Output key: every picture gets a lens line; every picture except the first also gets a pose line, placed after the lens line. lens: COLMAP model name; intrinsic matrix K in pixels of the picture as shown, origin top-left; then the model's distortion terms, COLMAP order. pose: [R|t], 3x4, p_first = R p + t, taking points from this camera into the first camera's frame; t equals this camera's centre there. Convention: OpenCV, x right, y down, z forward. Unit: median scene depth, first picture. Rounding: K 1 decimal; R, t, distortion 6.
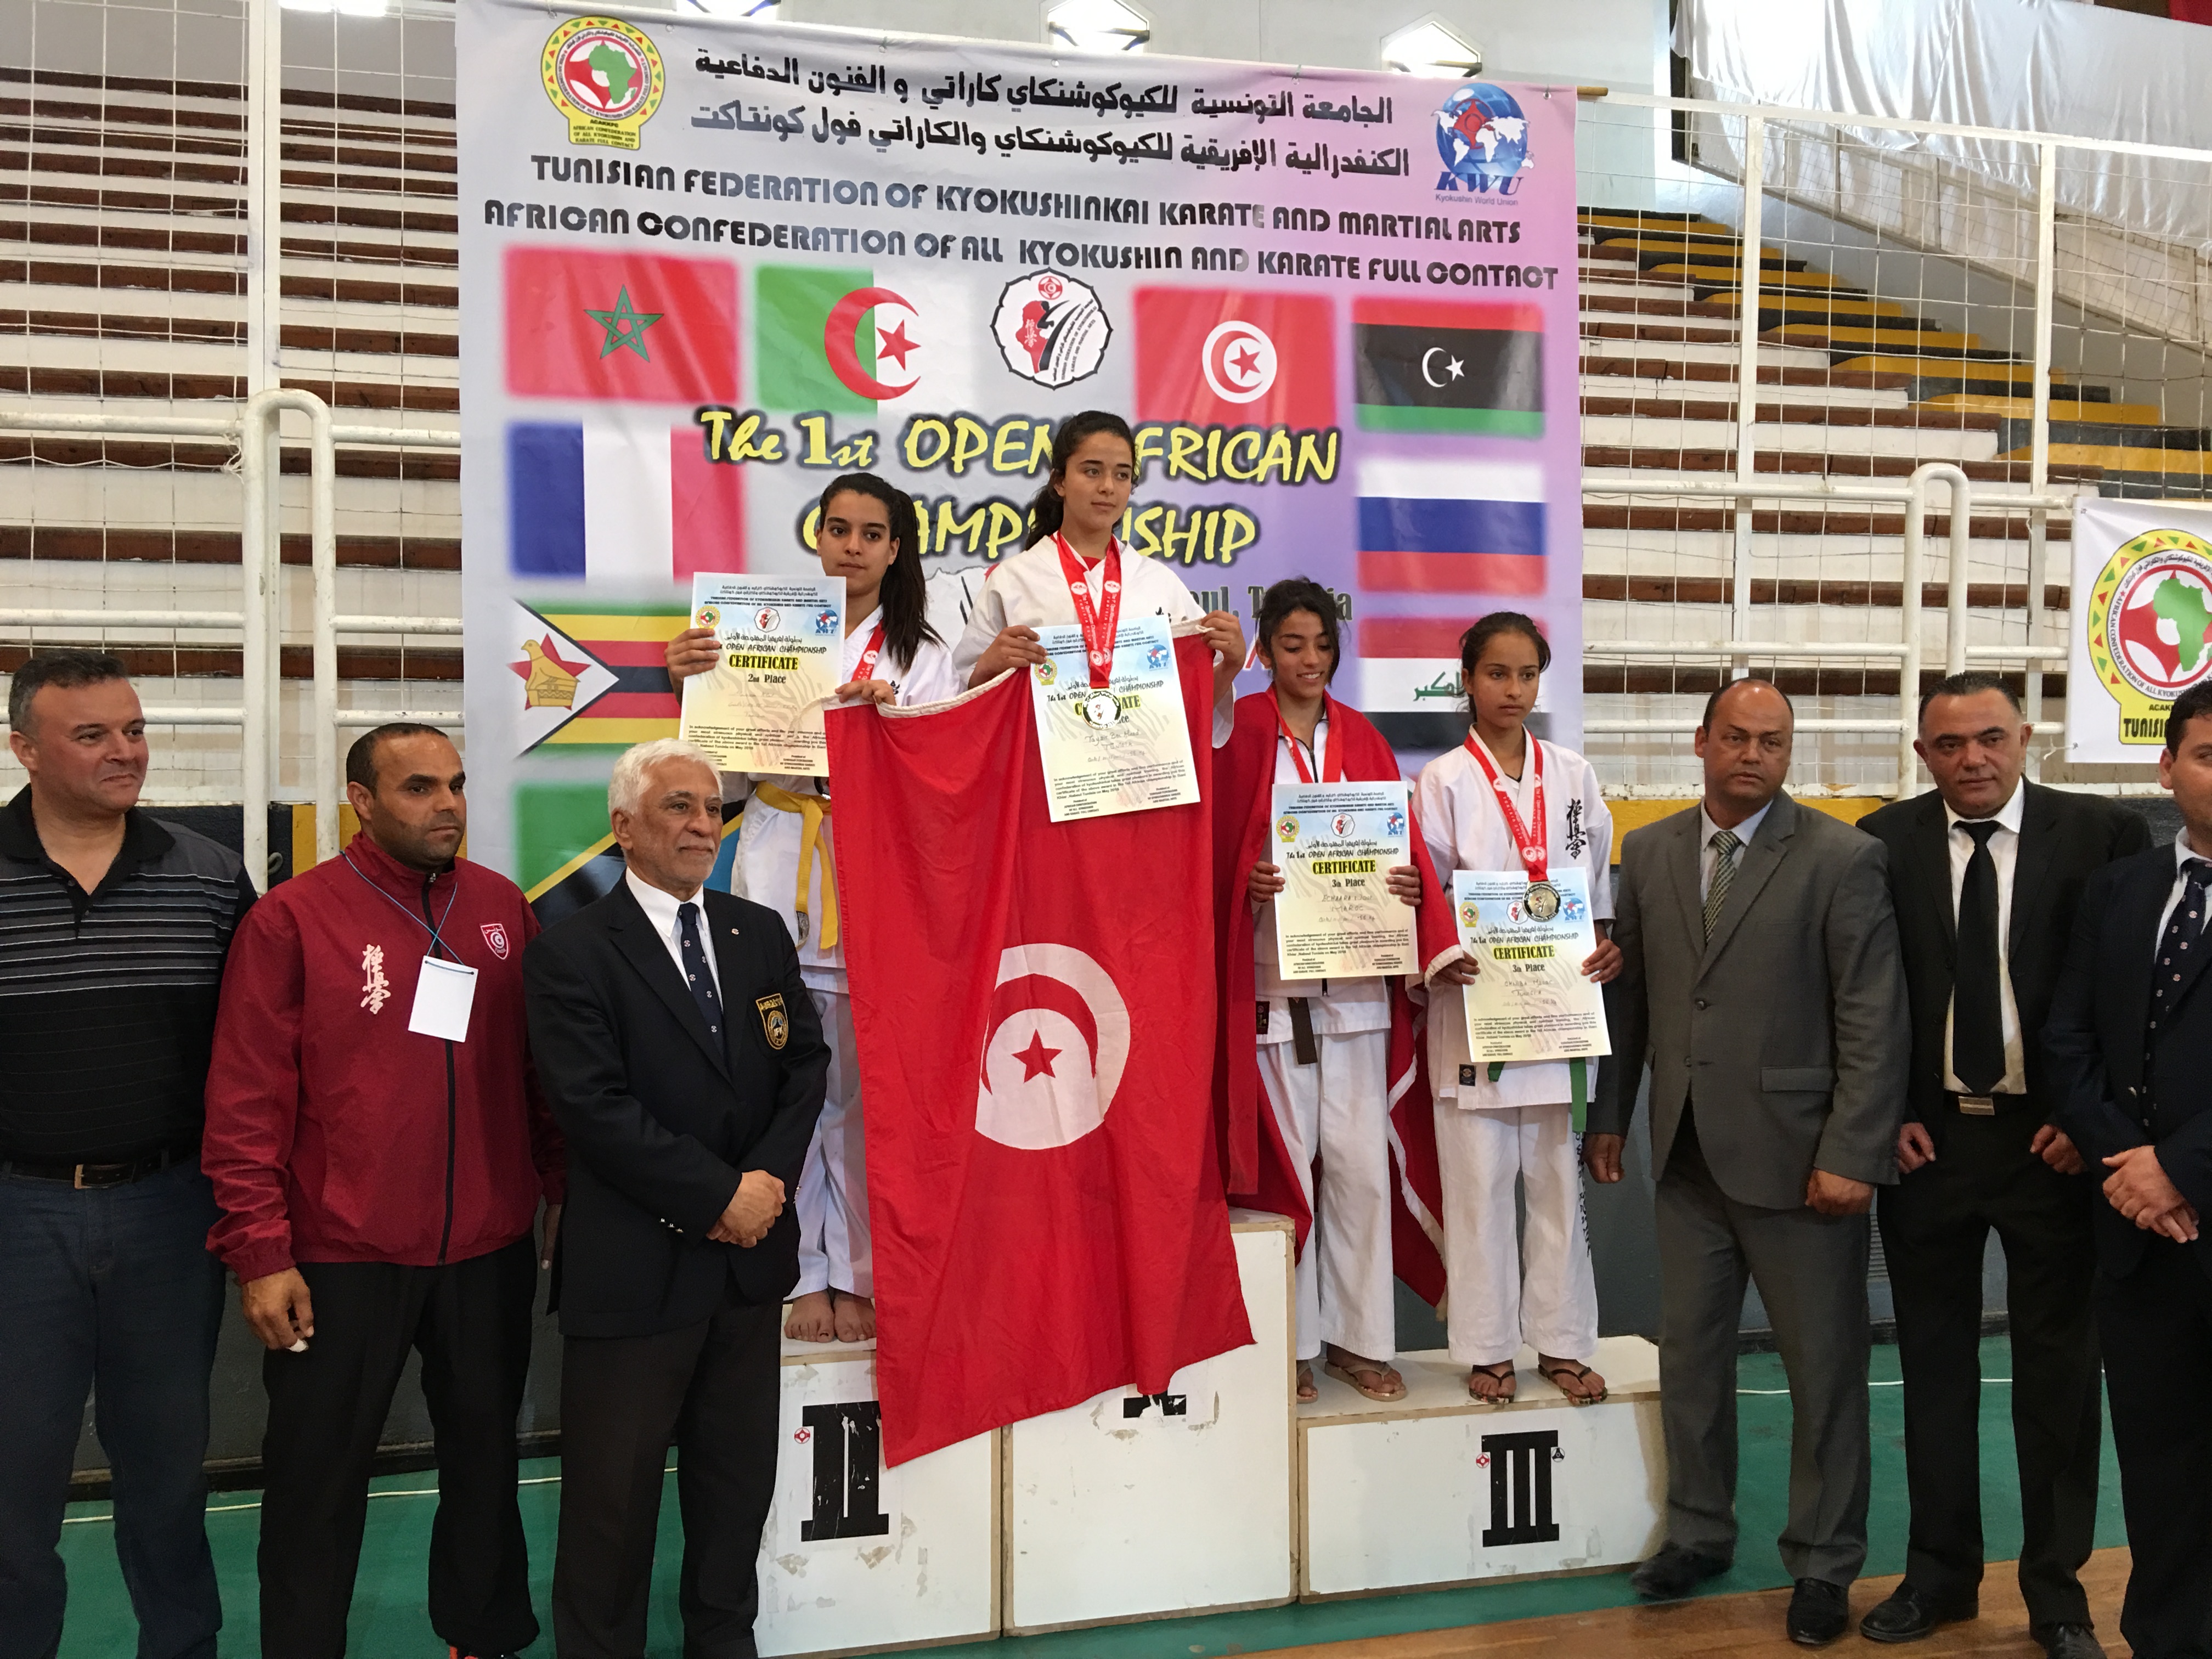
lens RADIAL K [[1856.1, 0, 1123.9], [0, 1856.1, 814.5], [0, 0, 1]] dist [0.083723, -0.134291]
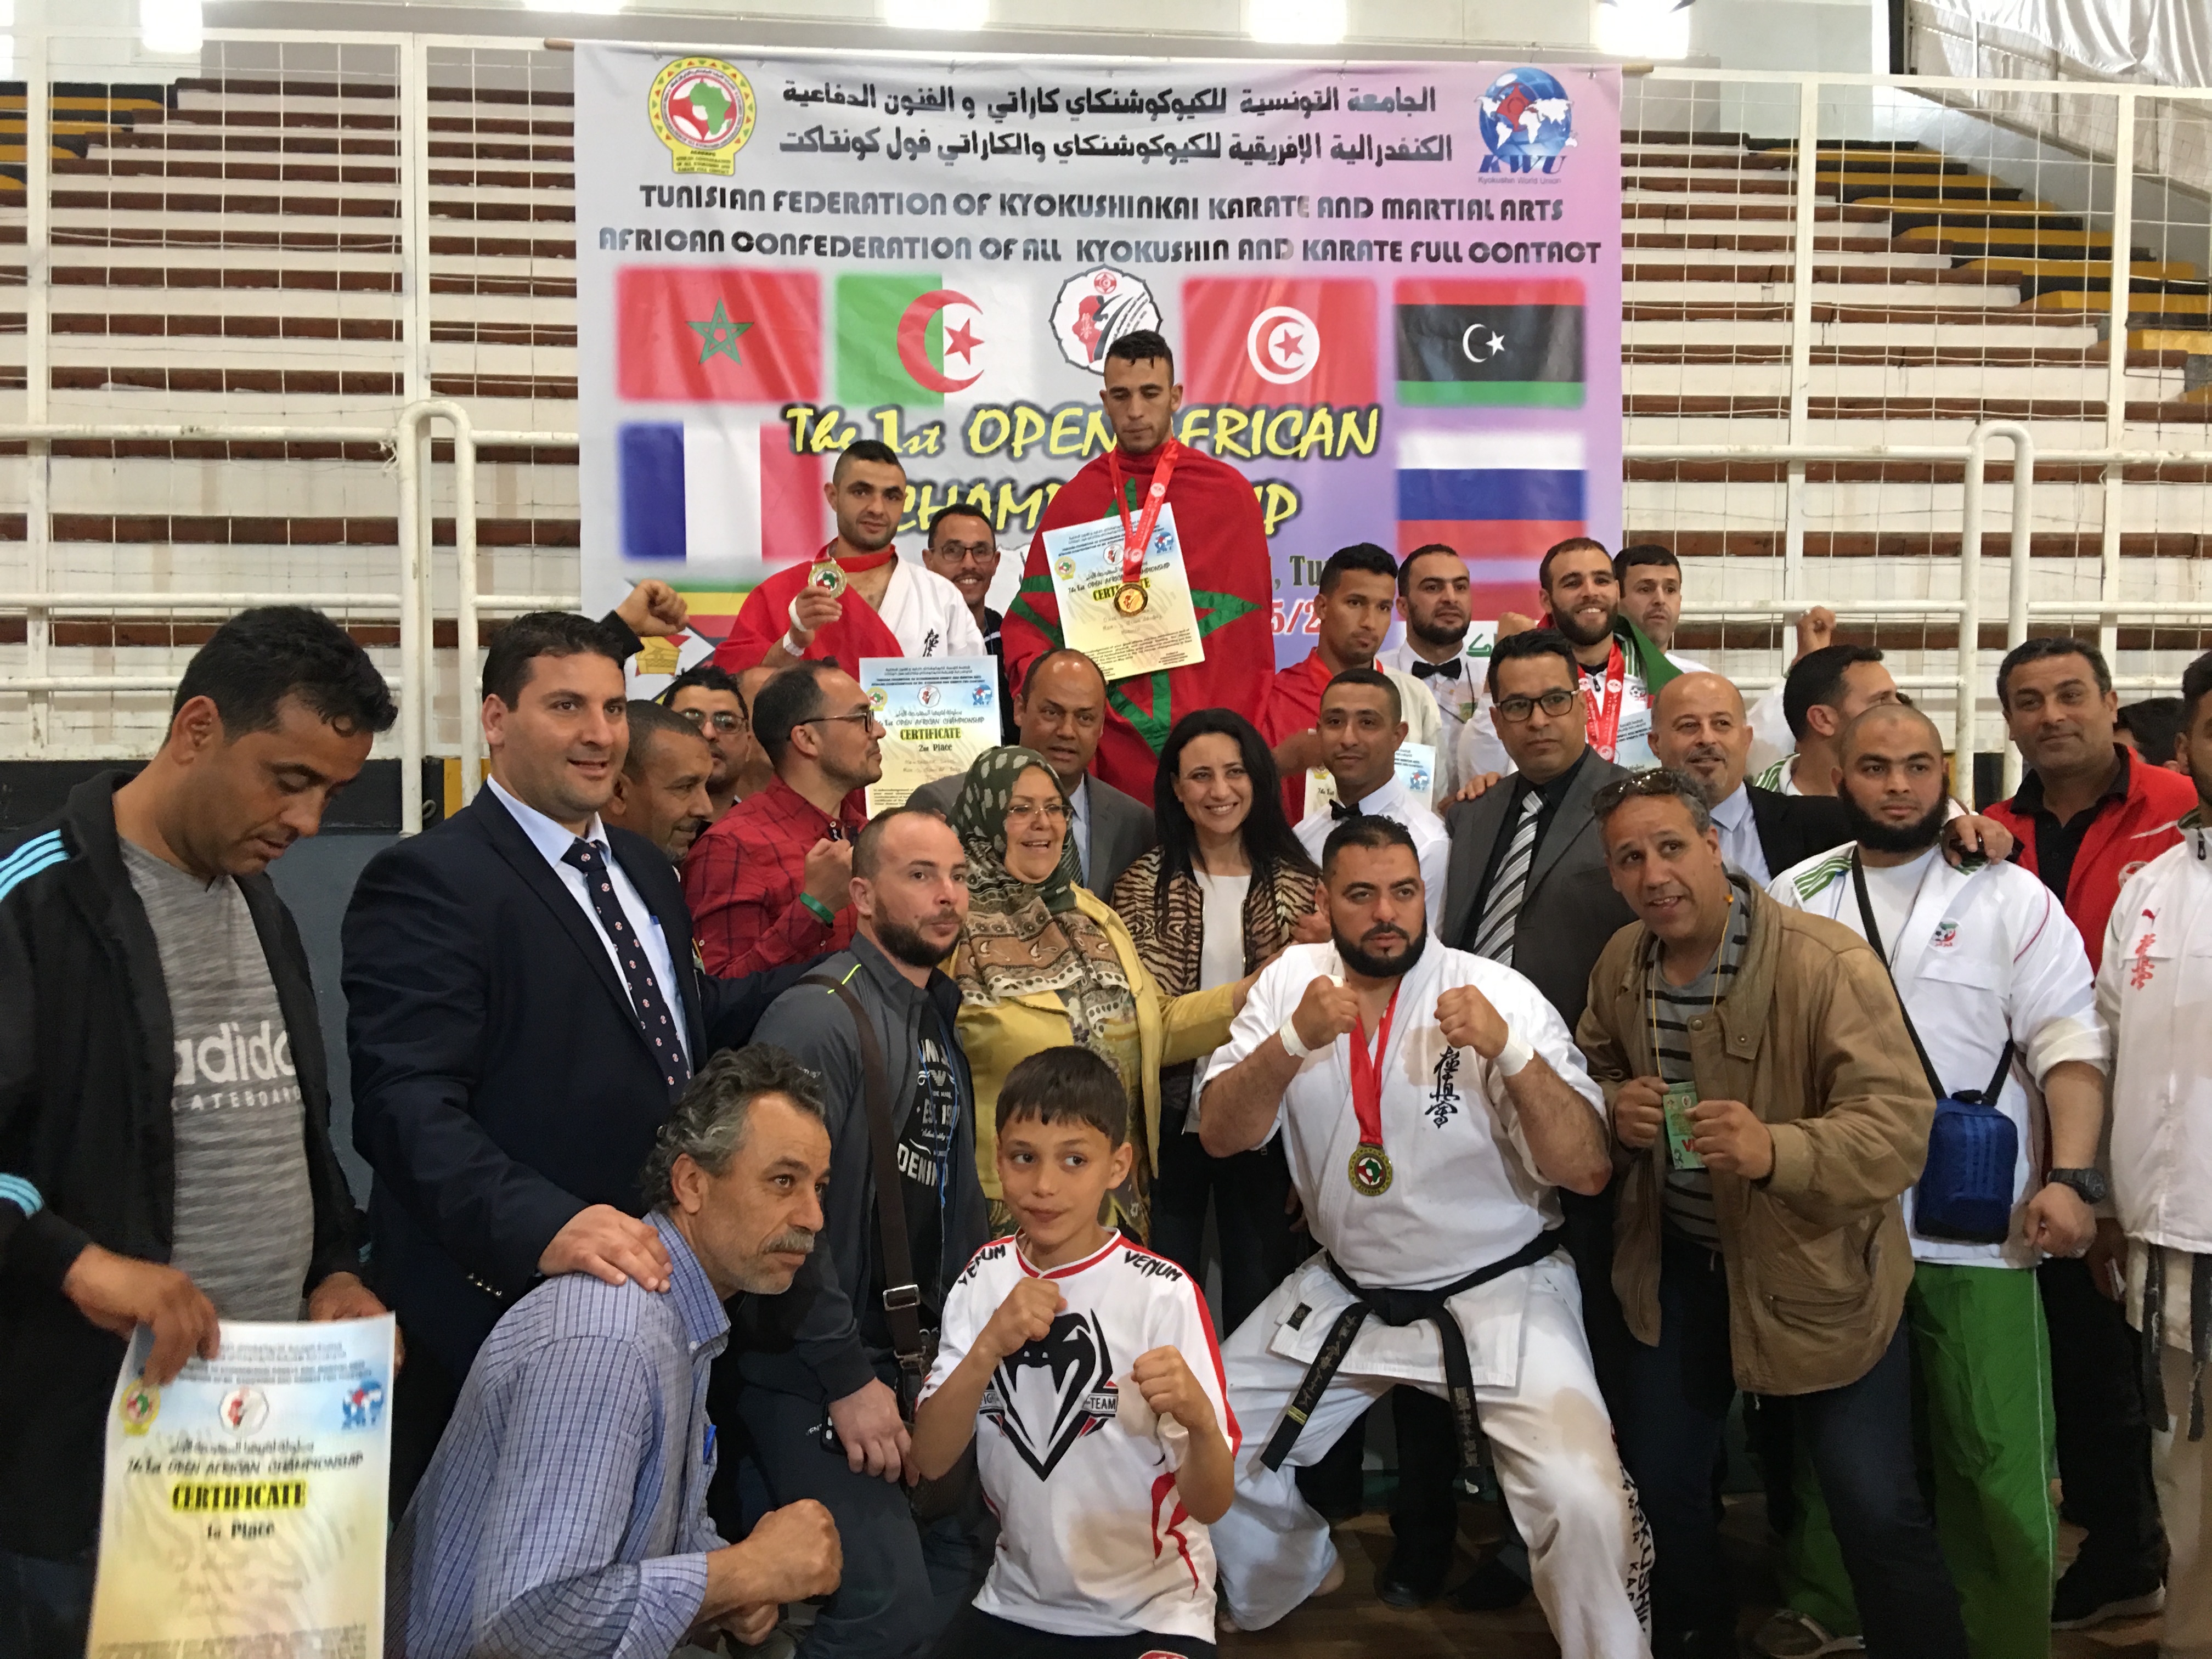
lens RADIAL K [[1856.1, 0, 1110.5], [0, 1856.1, 806.9], [0, 0, 1]] dist [0.083723, -0.134291]
pose [[0.989296, 0.004494, -0.145851, 0.124309], [-0.000980, 0.999708, 0.024157, -0.004027], [0.145917, -0.023755, 0.989012, -0.080157]]
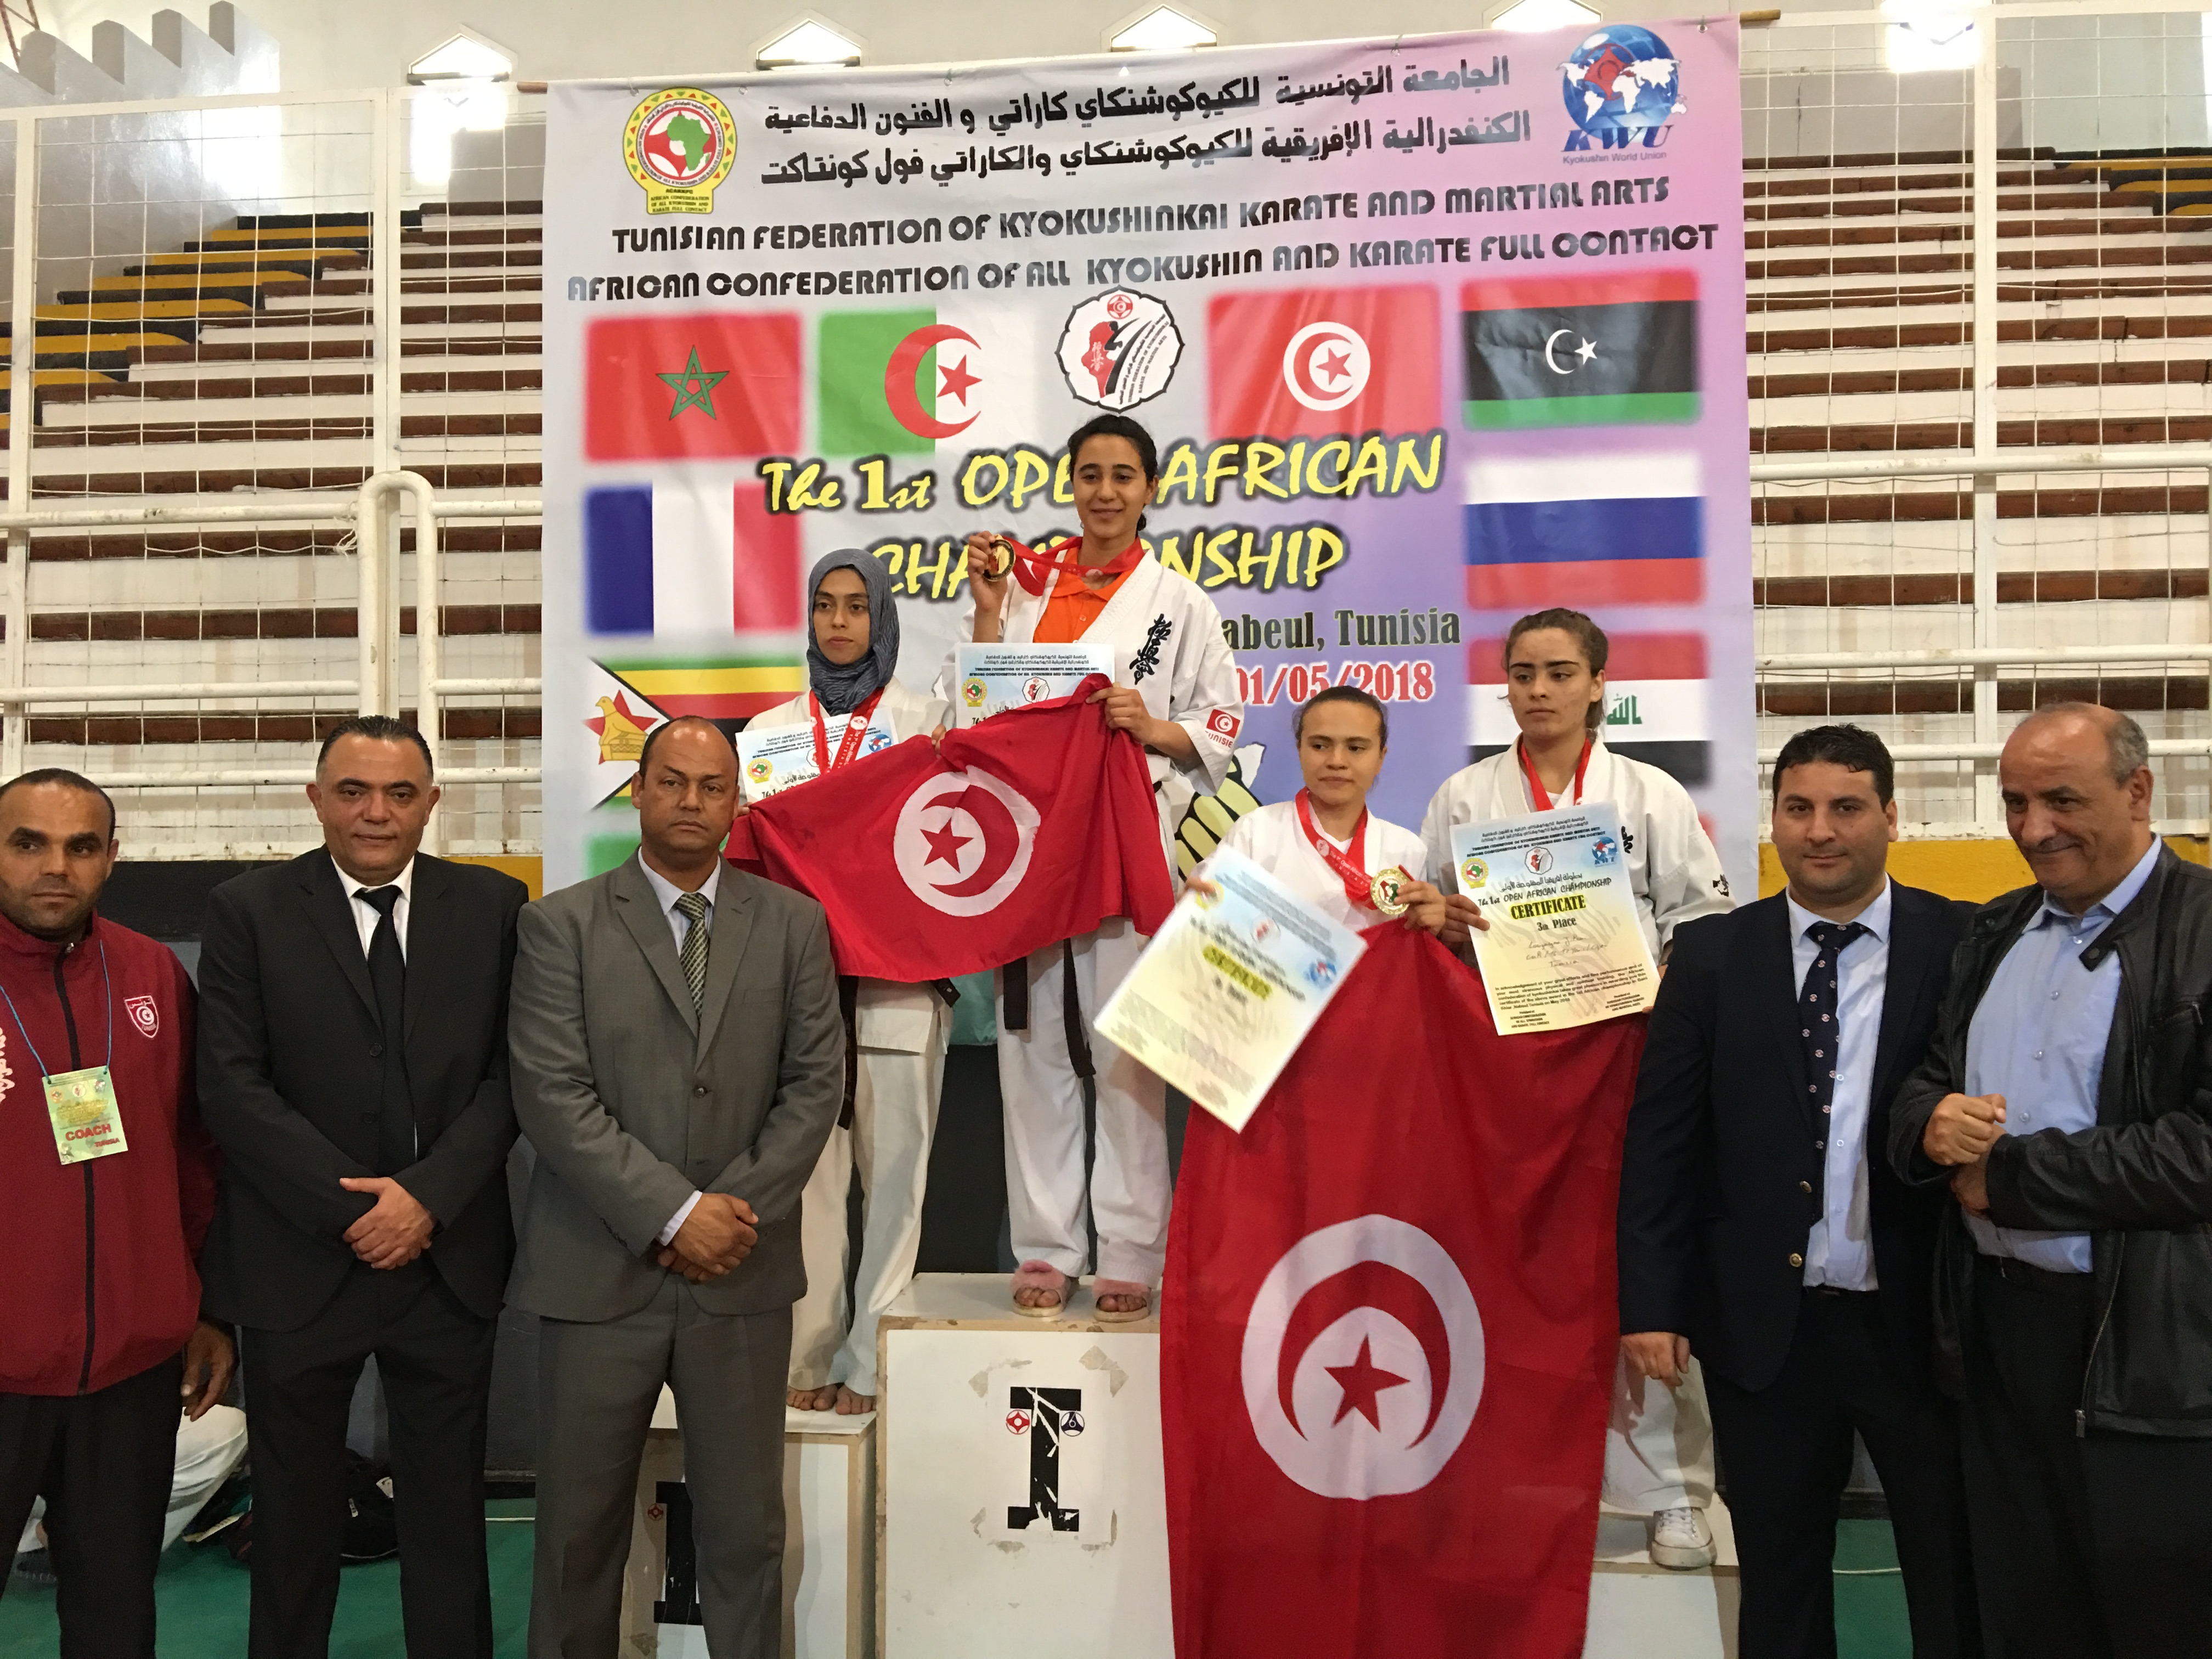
lens RADIAL K [[1856.1, 0, 1107.7], [0, 1856.1, 816.3], [0, 0, 1]] dist [0.083723, -0.134291]
pose [[0.946672, -0.011920, -0.321980, 0.258602], [0.005131, 0.999746, -0.021925, -0.003019], [0.322159, 0.019104, 0.946493, 0.107927]]
